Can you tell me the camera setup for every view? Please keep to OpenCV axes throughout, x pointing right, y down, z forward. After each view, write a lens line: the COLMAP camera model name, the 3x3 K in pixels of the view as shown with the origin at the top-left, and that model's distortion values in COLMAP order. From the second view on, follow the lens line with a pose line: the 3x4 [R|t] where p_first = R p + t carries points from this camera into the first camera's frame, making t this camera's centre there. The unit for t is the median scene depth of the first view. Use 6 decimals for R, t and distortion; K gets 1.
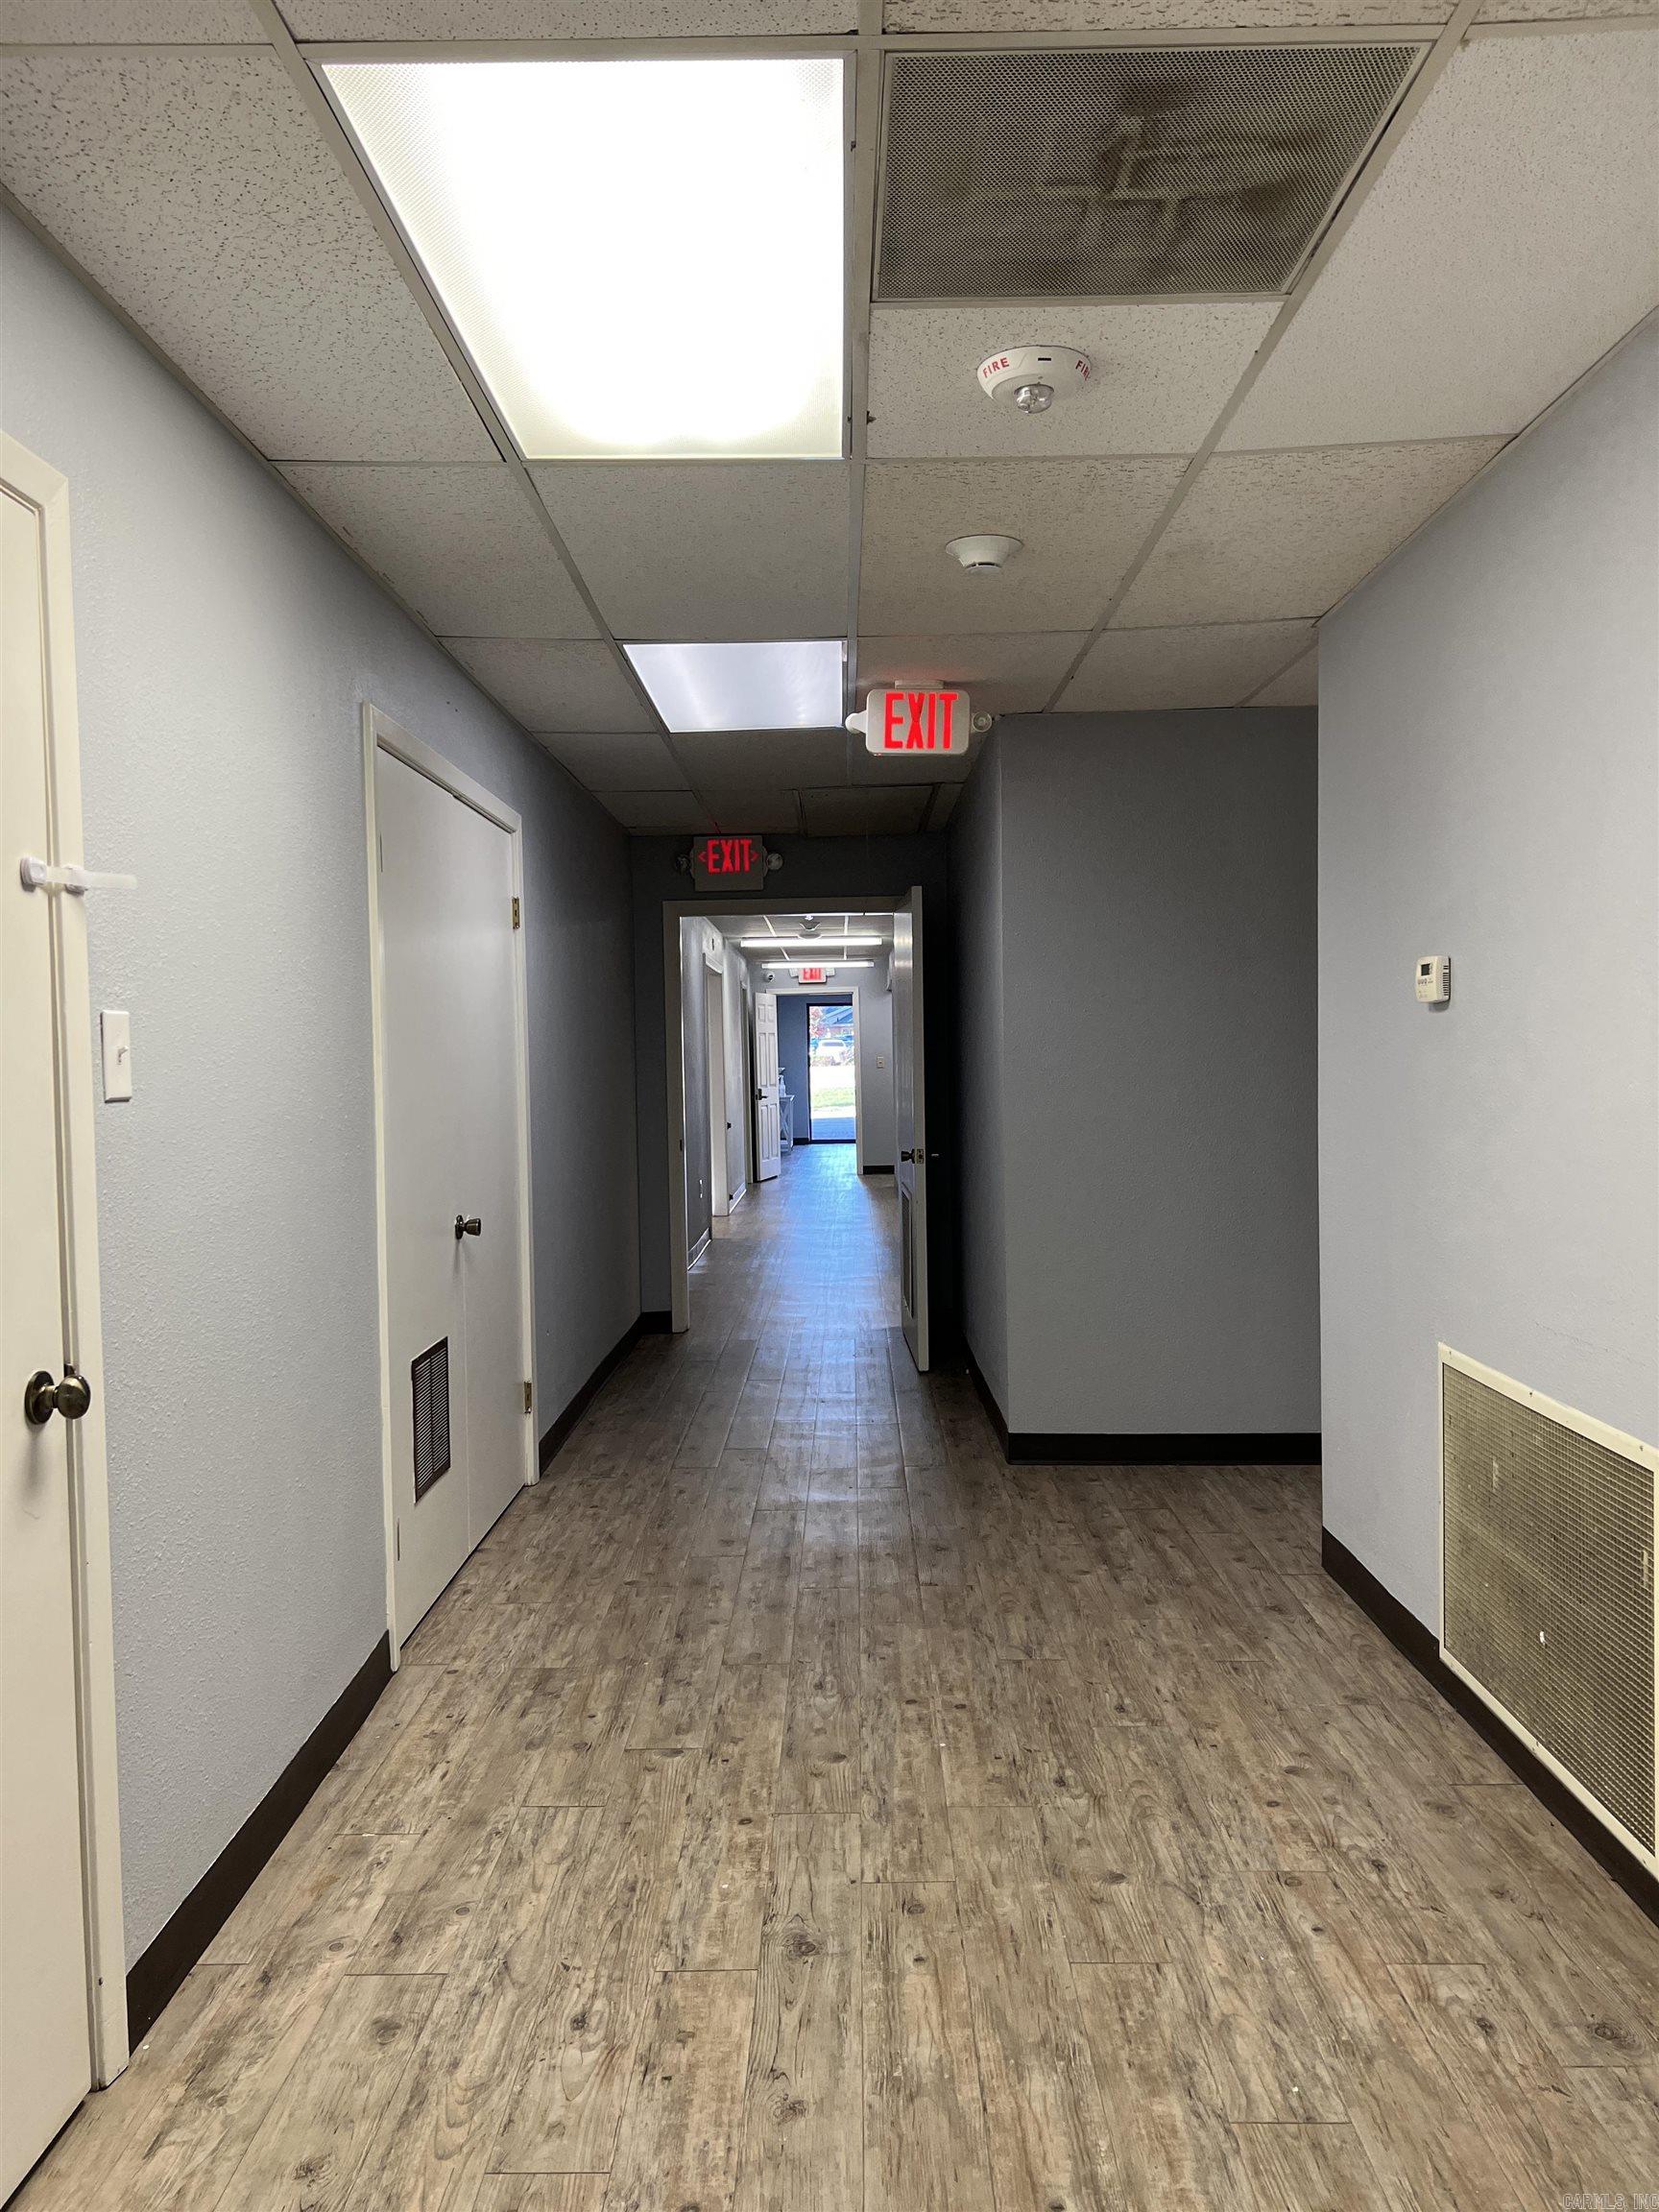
lens RADIAL K [[1674.6, 0, 828.5], [0, 1674.6, 1109.1], [0, 0, 1]] dist [0.004008, 0.001109]
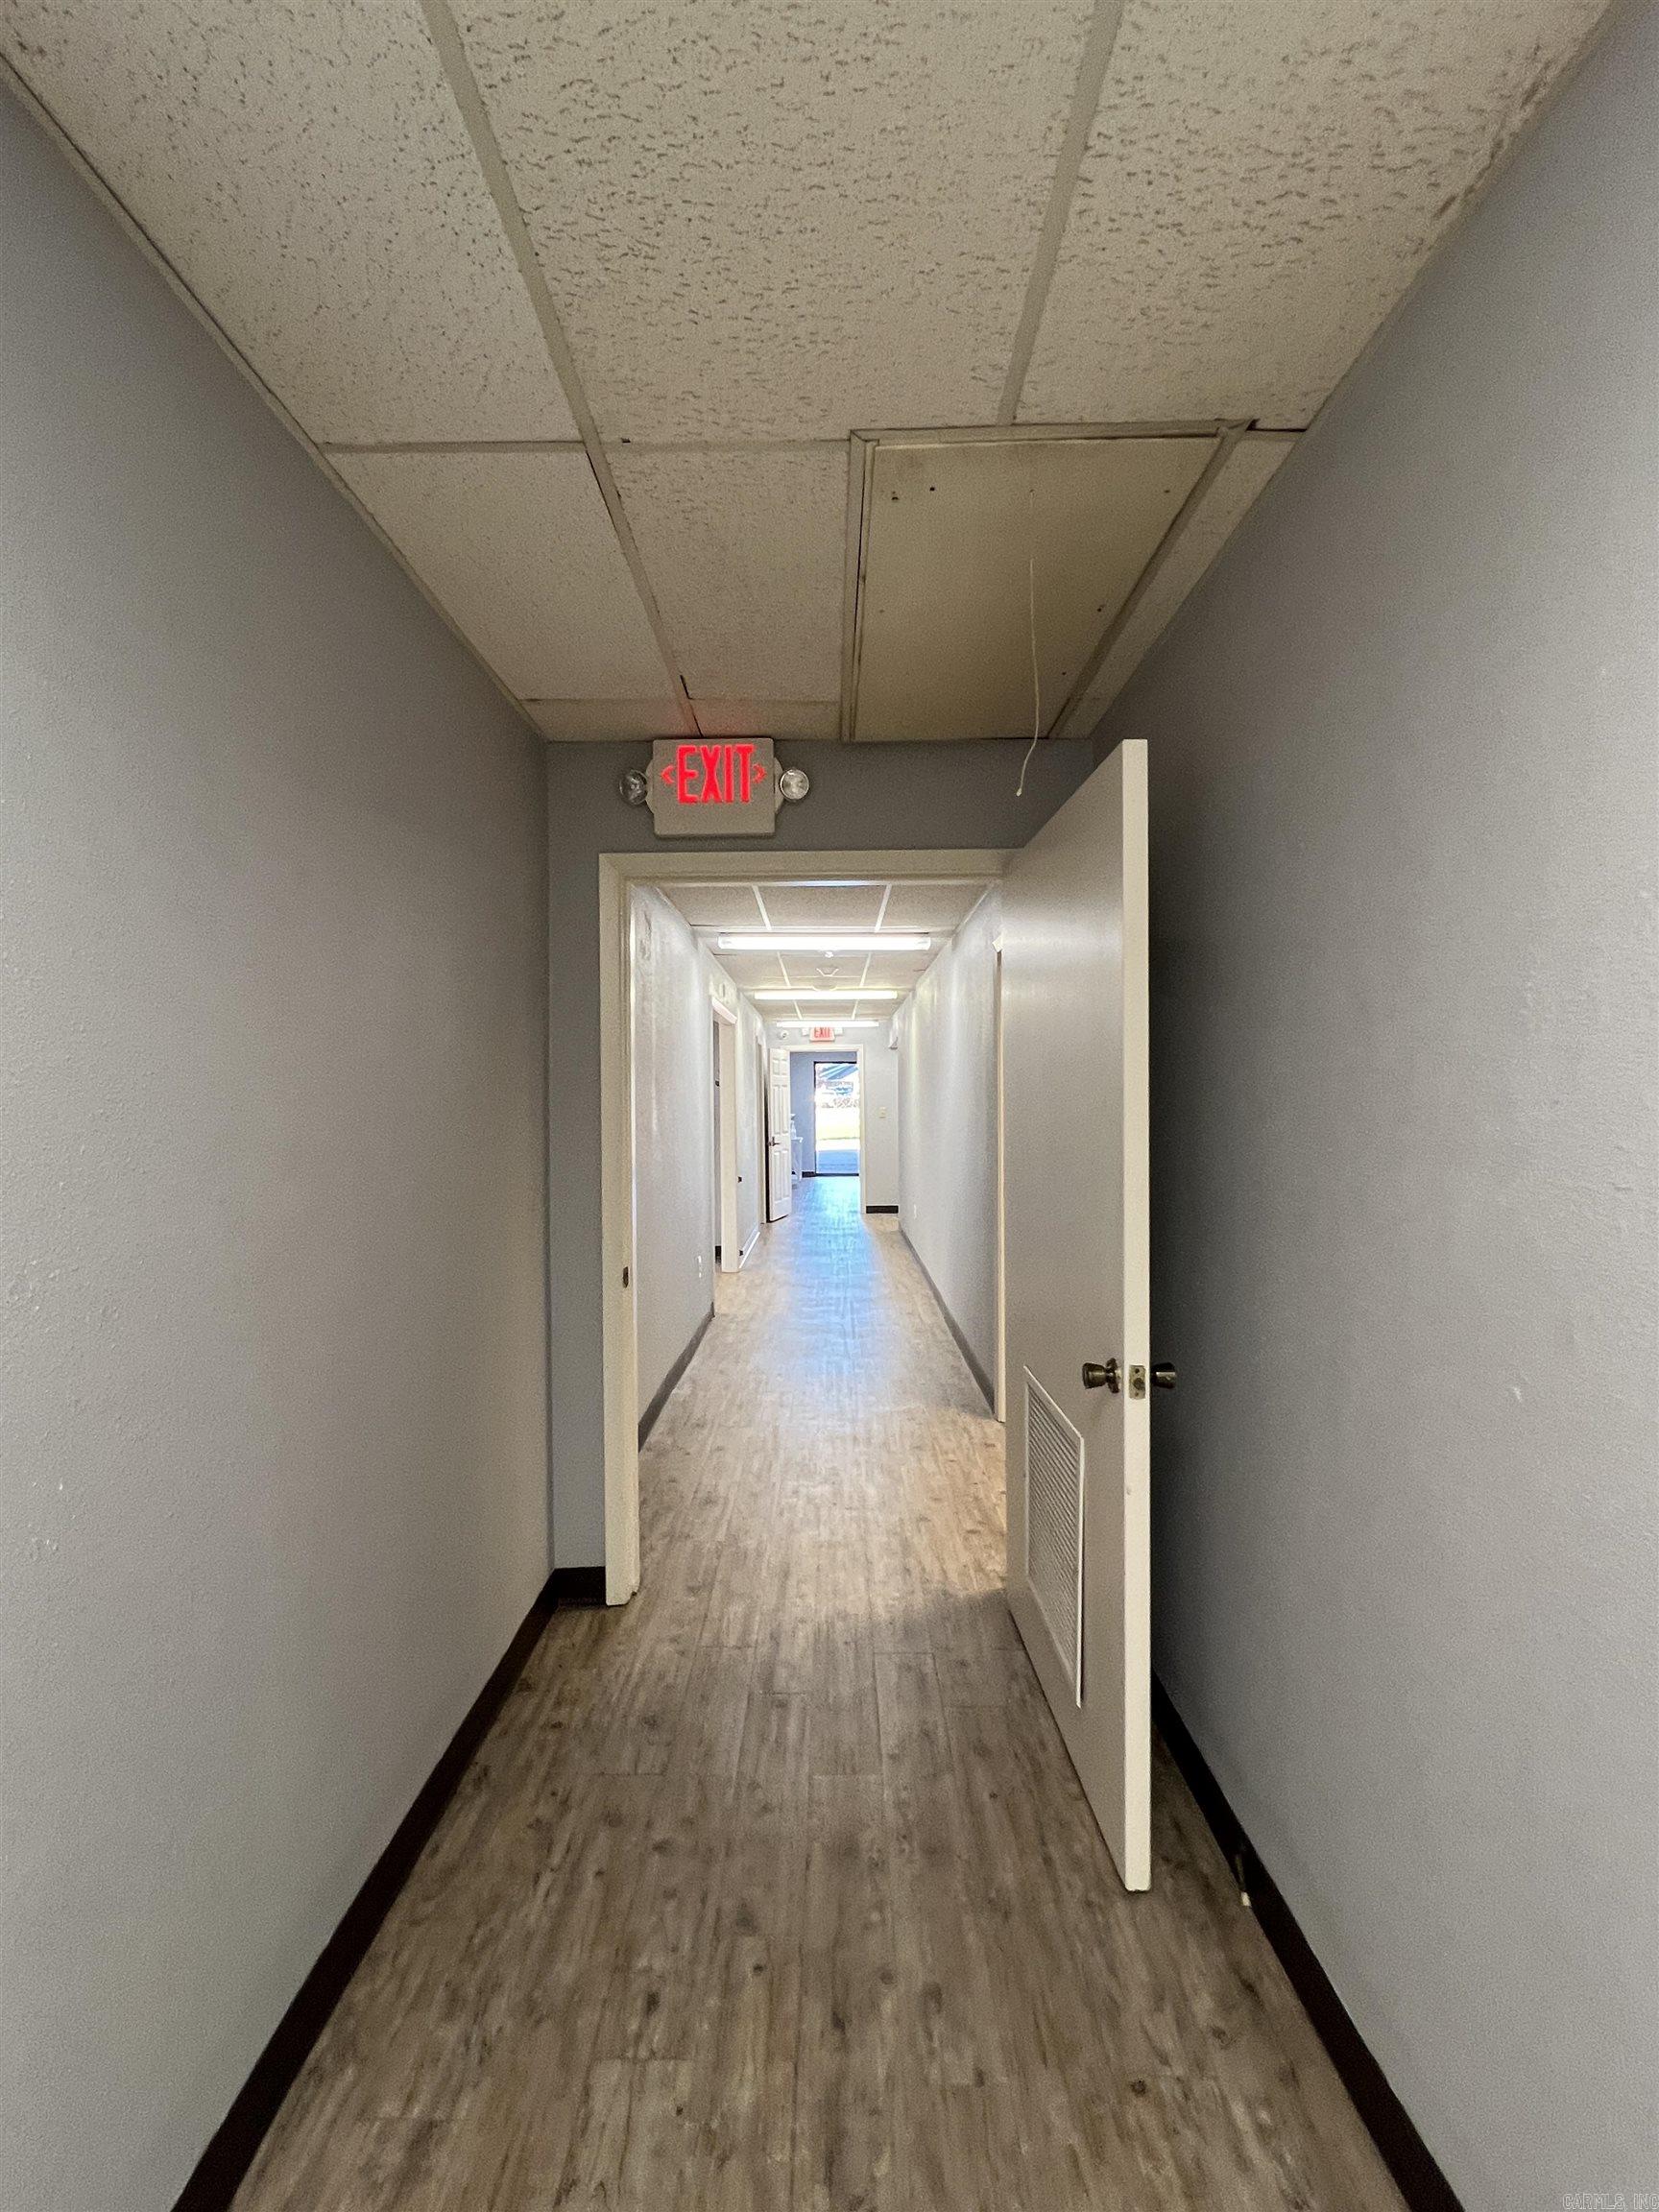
lens RADIAL K [[1088.2, 0, 832.6], [0, 1088.2, 1104.9], [0, 0, 1]] dist [-0.004353, -0.000071]
pose [[0.999896, 0.009970, 0.010377, -0.010268], [-0.009684, 0.999580, -0.027330, -0.013815], [-0.010645, 0.027227, 0.999573, 0.303728]]
